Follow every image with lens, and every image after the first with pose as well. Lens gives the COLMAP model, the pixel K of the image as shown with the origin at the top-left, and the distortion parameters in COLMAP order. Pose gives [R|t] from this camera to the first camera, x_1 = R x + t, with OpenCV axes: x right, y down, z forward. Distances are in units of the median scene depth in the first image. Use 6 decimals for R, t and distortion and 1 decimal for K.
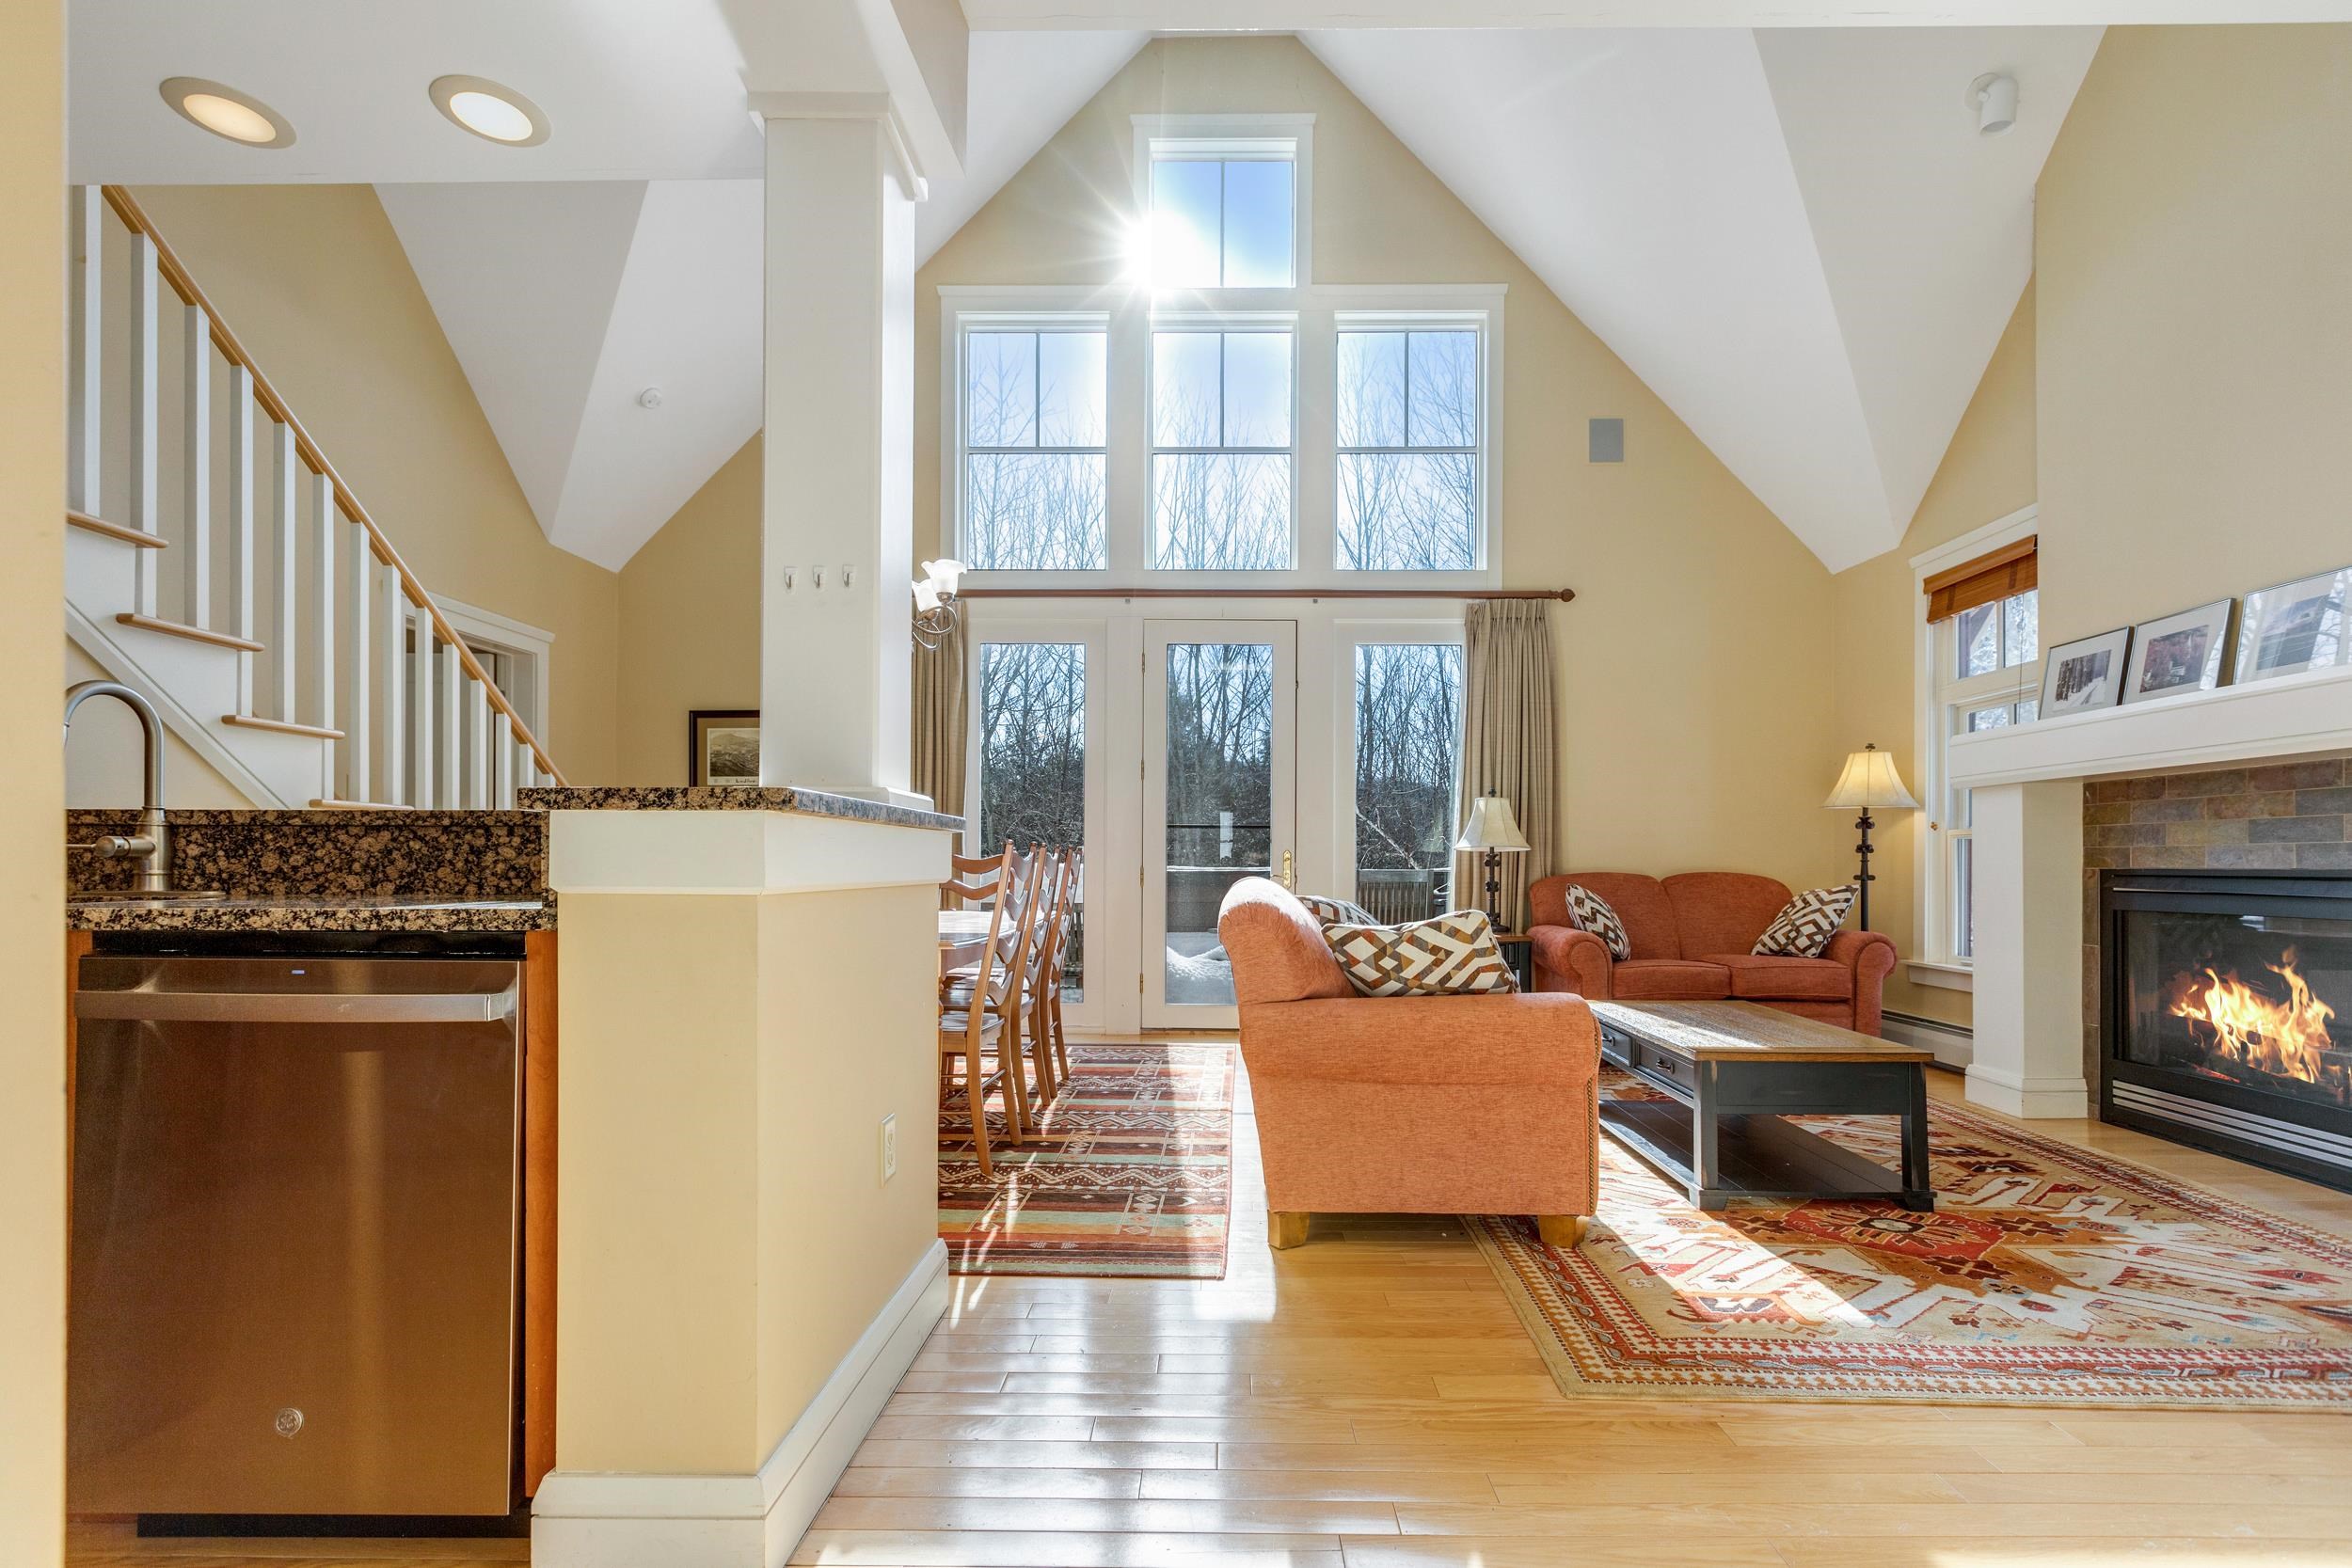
lens RADIAL K [[1297.2, 0, 1221.9], [0, 1297.2, 860.7], [0, 0, 1]] dist [0.004061, -0.000903]
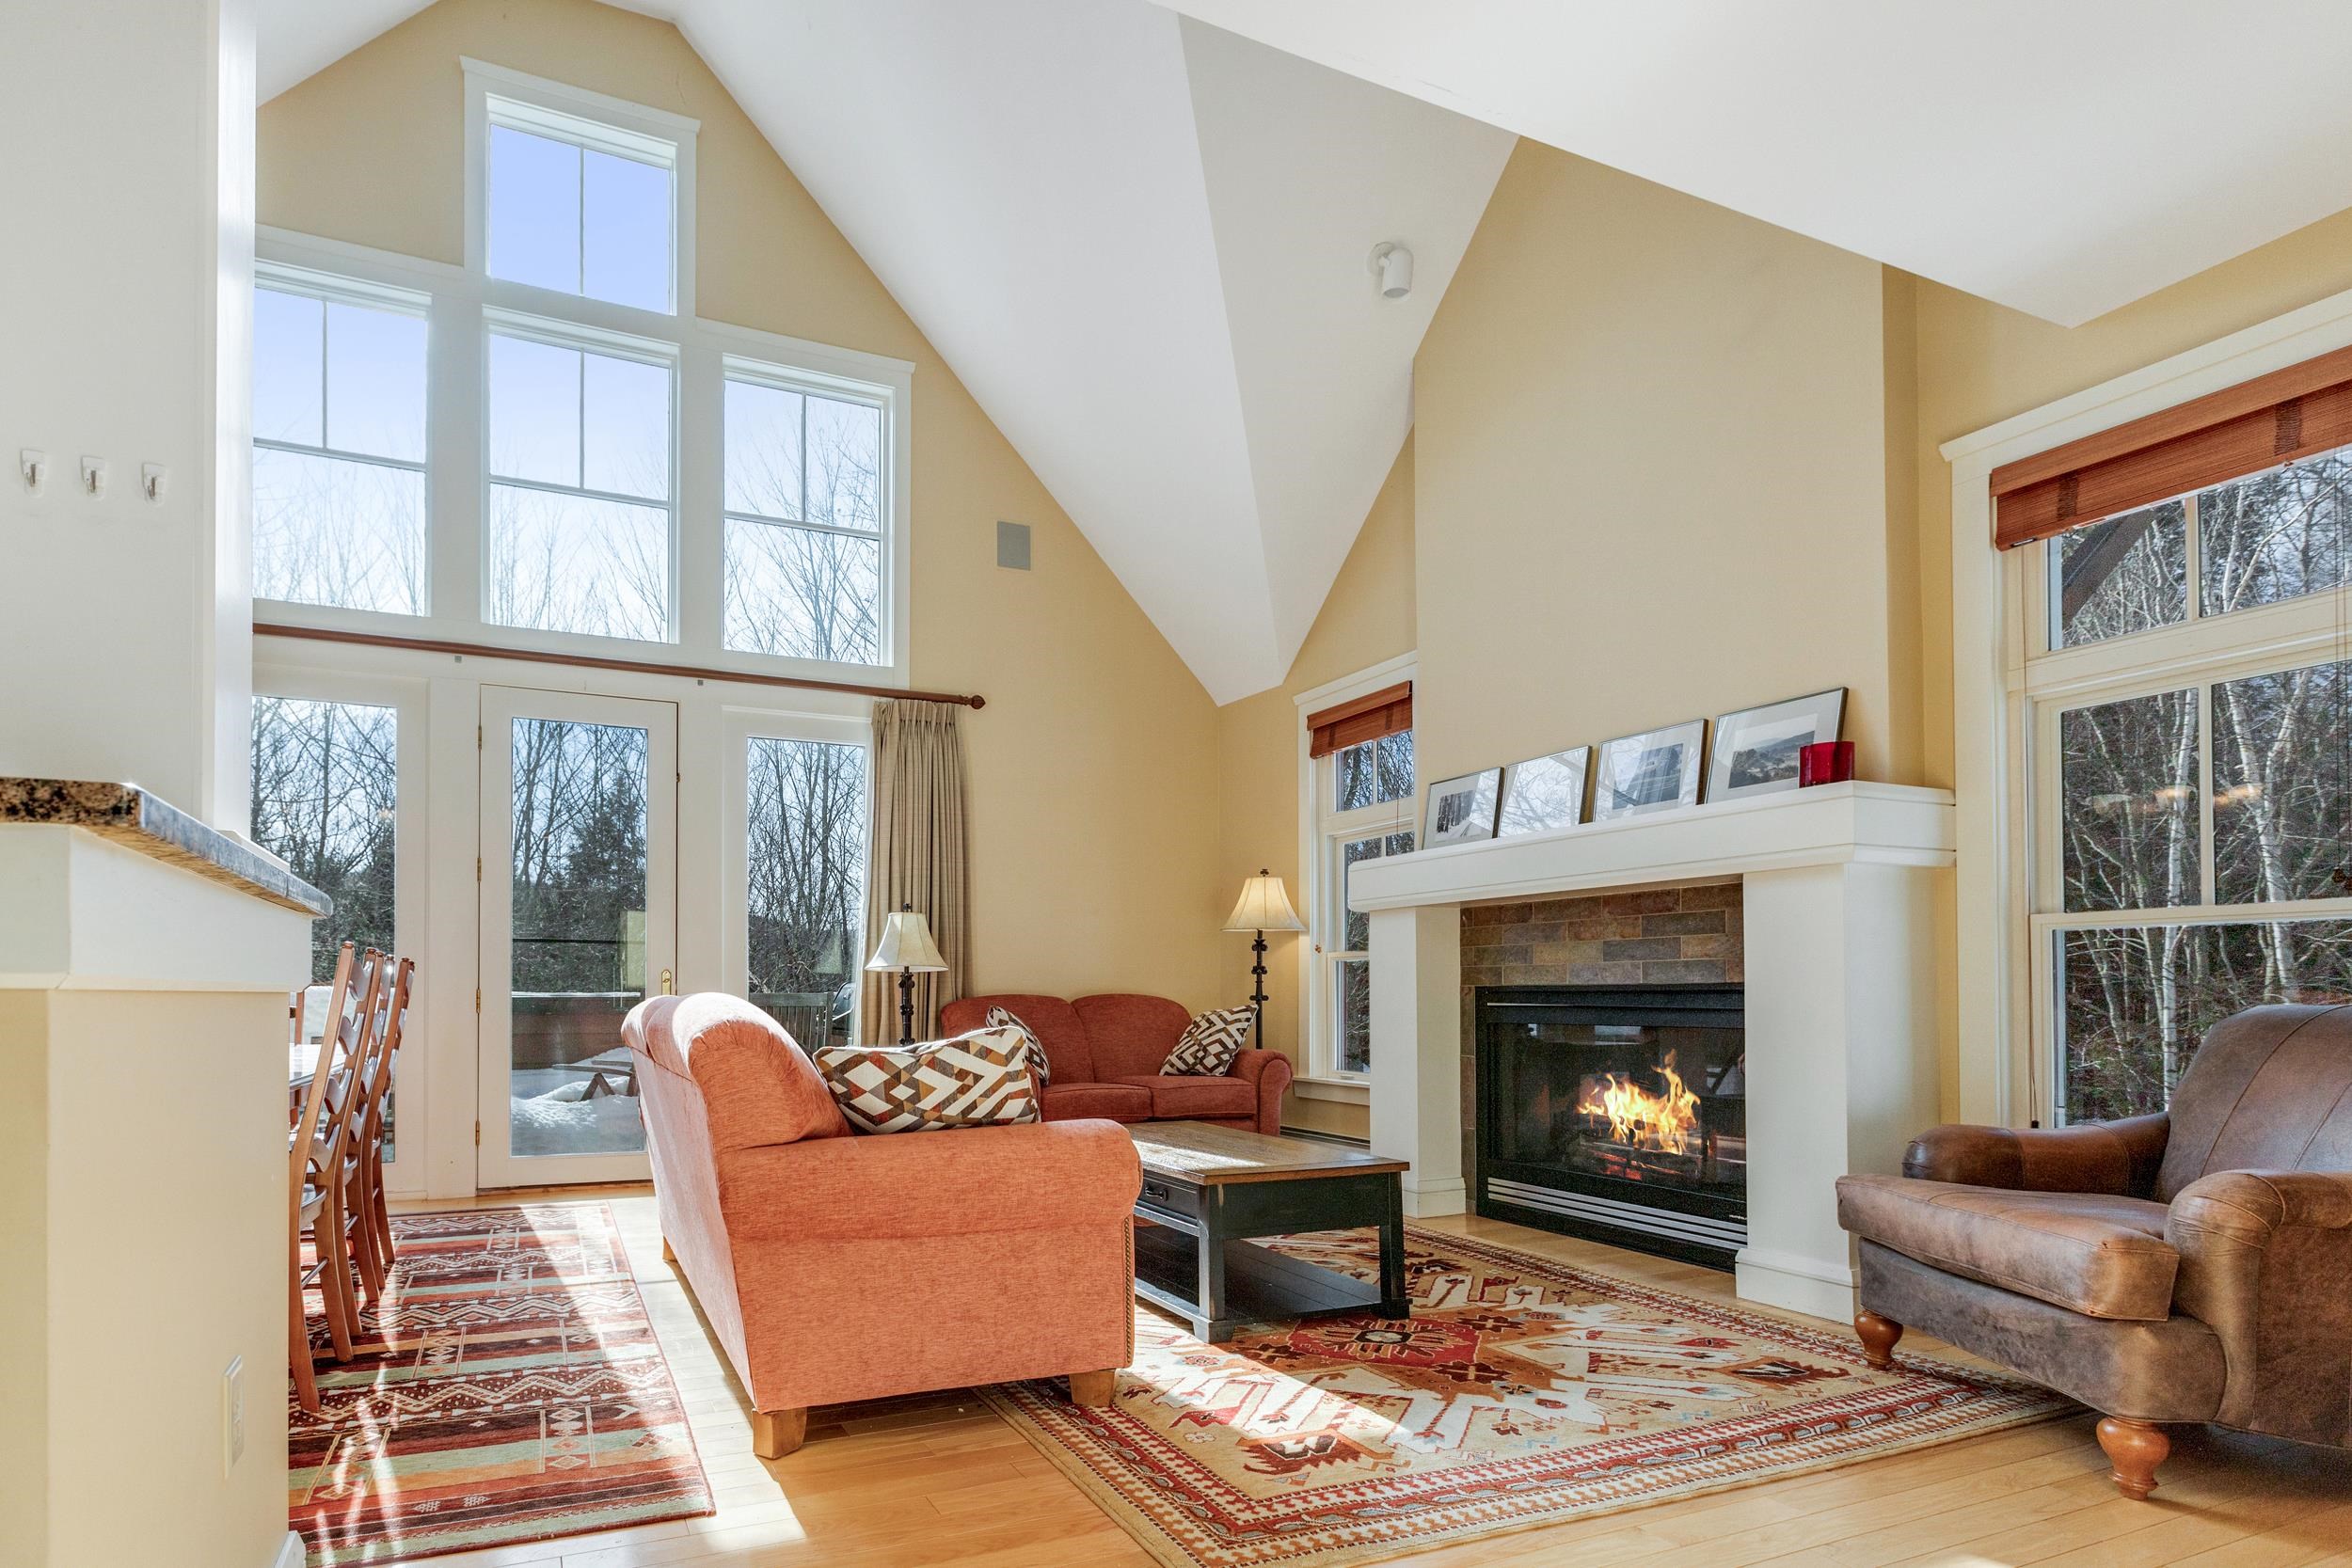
lens RADIAL K [[1297.2, 0, 1104.0], [0, 1297.2, 989.1], [0, 0, 1]] dist [0.004061, -0.000903]
pose [[0.902188, -0.000553, 0.431344, -0.083960], [0.002423, 0.999990, -0.003785, 0.012274], [-0.431337, 0.004460, 0.902180, 0.145913]]
